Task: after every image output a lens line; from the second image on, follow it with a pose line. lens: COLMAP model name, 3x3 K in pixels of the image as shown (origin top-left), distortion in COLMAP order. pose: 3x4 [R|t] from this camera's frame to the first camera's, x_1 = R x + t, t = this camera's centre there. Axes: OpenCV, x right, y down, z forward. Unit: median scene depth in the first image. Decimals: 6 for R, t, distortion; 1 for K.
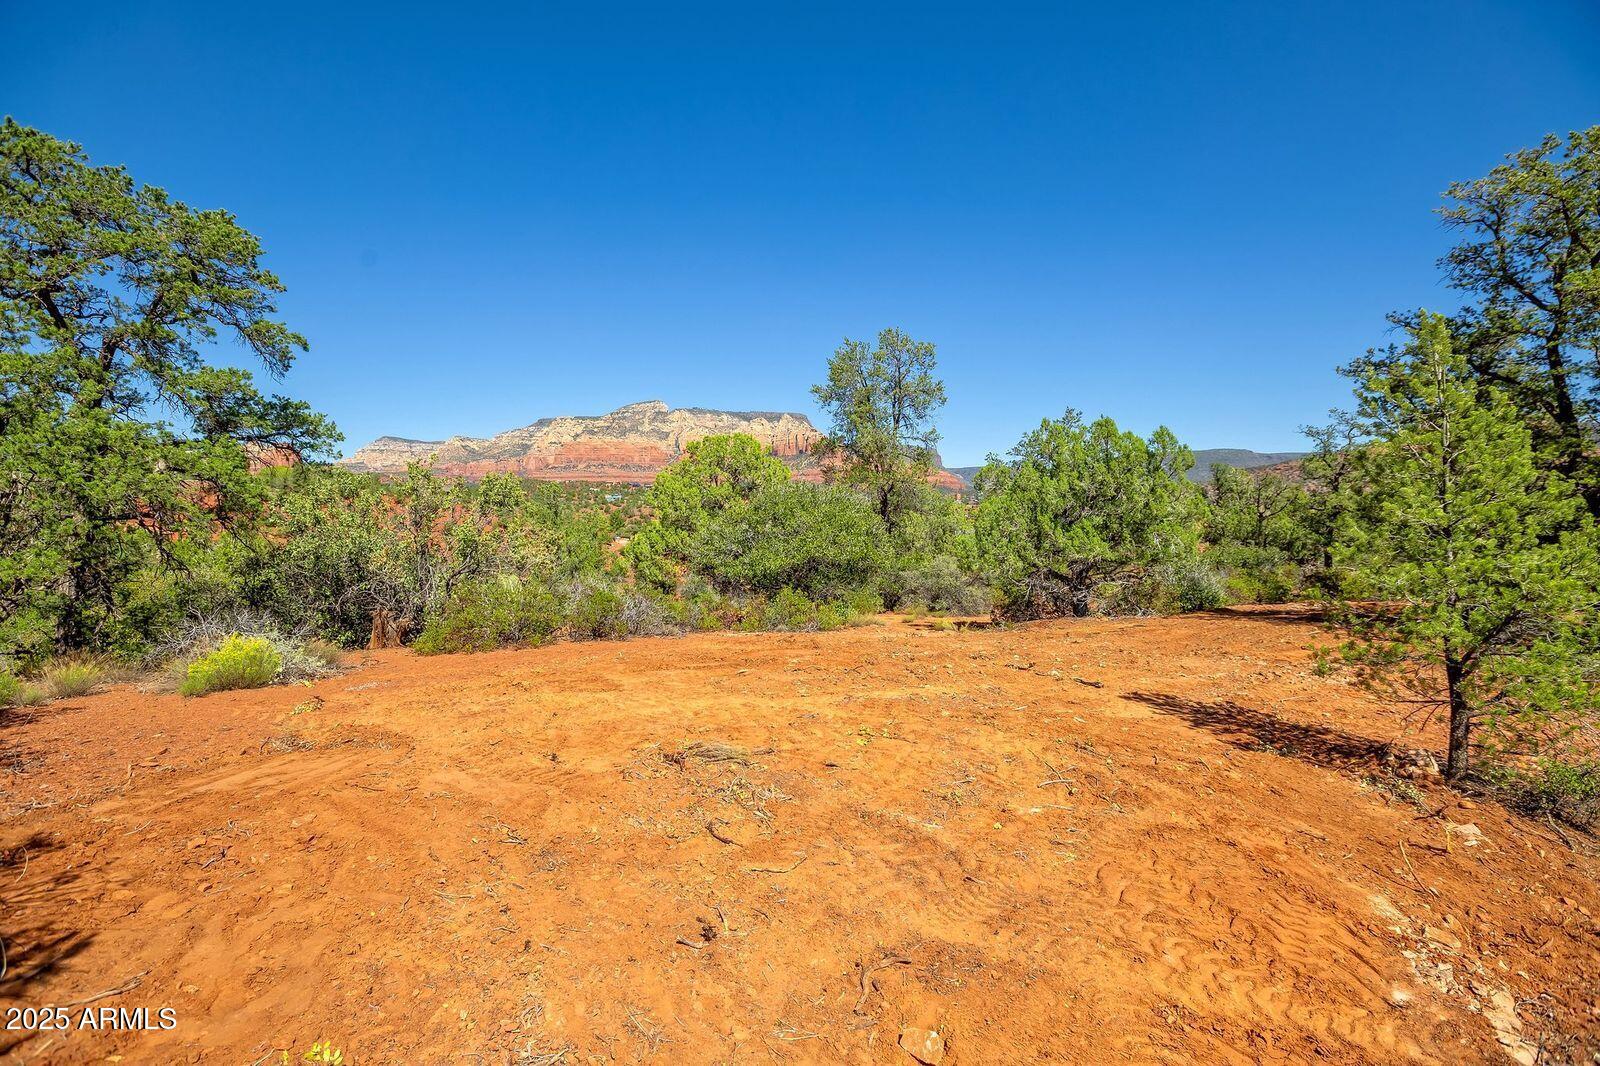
lens RADIAL K [[757.1, 0, 791.2], [0, 757.1, 547.3], [0, 0, 1]] dist [-0.026510, 0.001726]
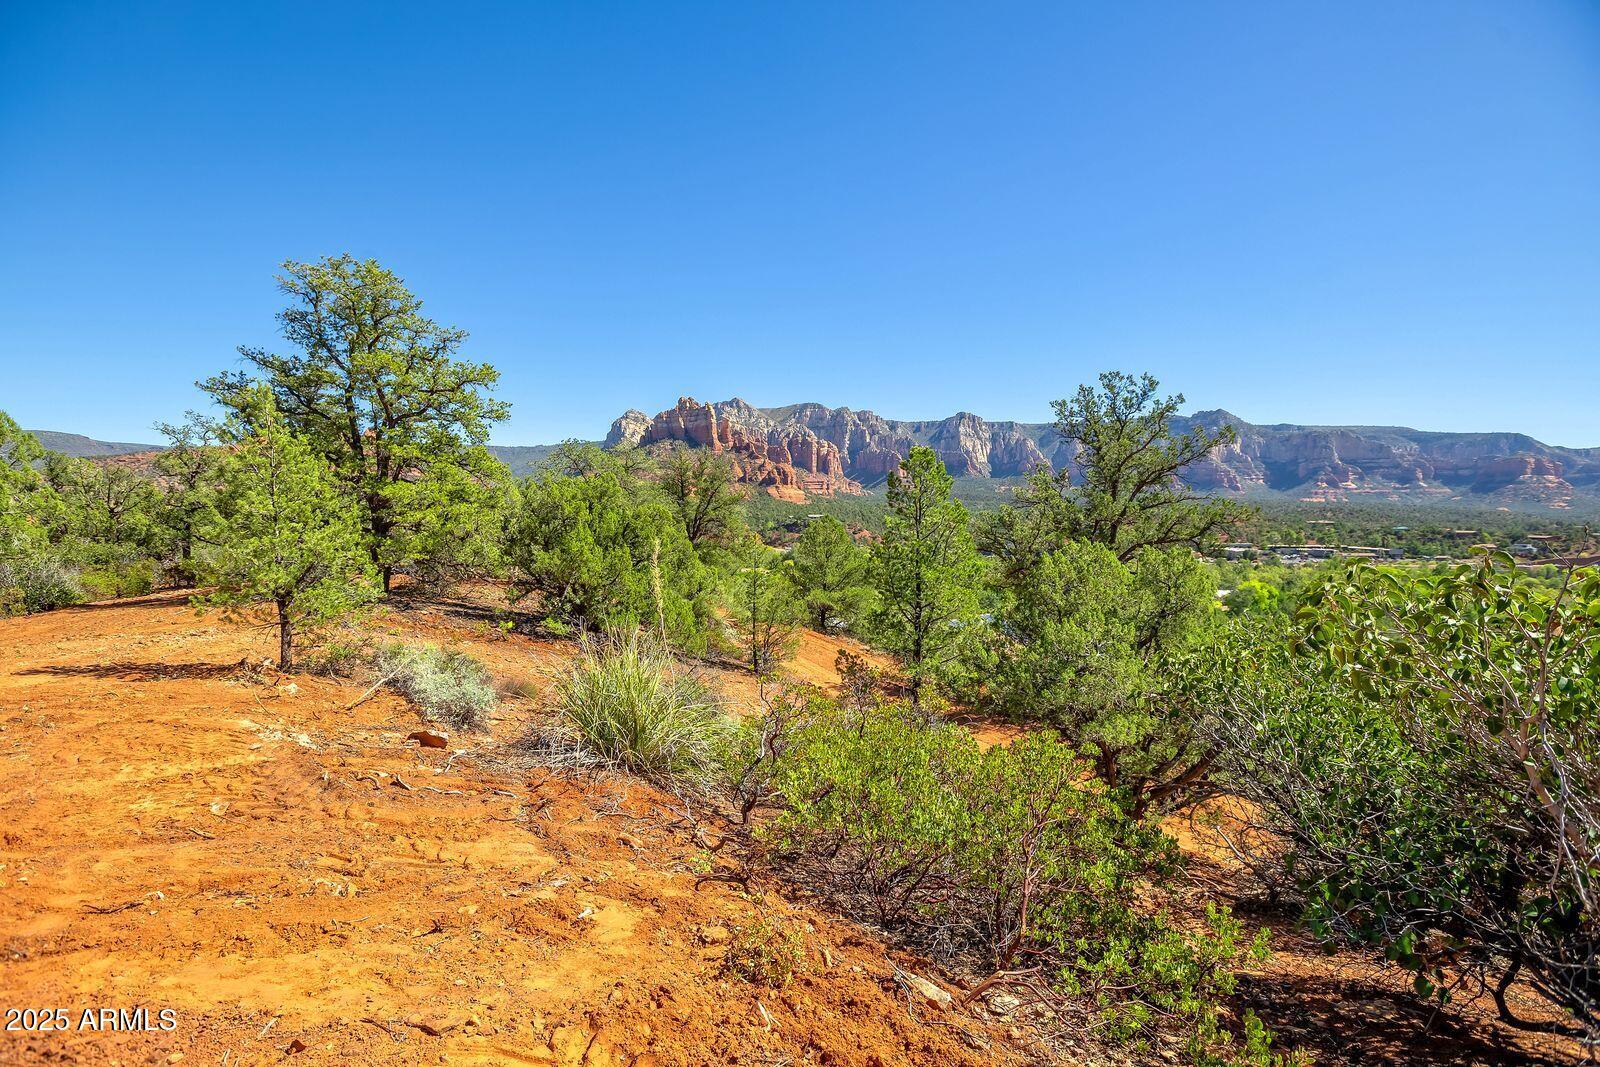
lens RADIAL K [[763.3, 0, 793.6], [0, 763.3, 527.4], [0, 0, 1]] dist [-0.041989, 0.011842]
pose [[0.257133, -0.005411, 0.966361, -0.170067], [0.028311, 0.999597, -0.001936, 0.013699], [-0.965961, 0.027856, 0.257183, -0.213647]]
